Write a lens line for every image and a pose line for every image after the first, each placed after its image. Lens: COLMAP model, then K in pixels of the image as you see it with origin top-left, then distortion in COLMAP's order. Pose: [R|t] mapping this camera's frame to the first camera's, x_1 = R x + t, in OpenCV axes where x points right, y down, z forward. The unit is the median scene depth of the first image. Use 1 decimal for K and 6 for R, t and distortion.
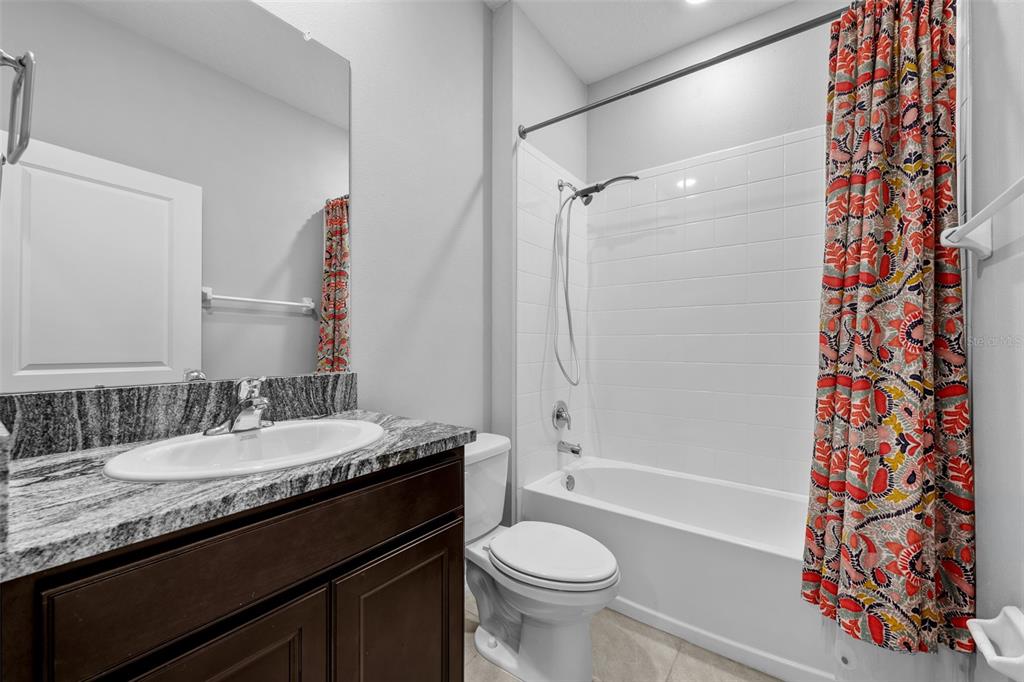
lens RADIAL K [[403.0, 0, 511.1], [0, 403.0, 342.1], [0, 0, 1]] dist [-0.001876, -0.000120]
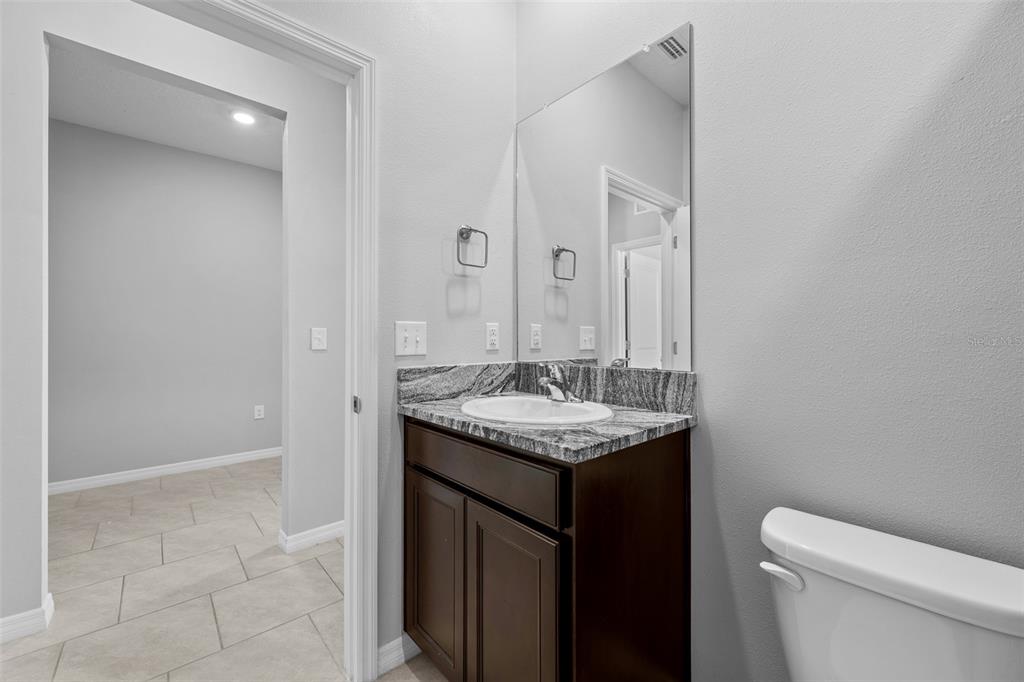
lens RADIAL K [[403.0, 0, 512.9], [0, 403.0, 338.6], [0, 0, 1]] dist [-0.001876, -0.000120]
pose [[-0.193652, -0.005961, -0.981052, 0.808423], [-0.000959, 0.999982, -0.005887, 0.011406], [0.981070, -0.000199, -0.193654, 1.198093]]
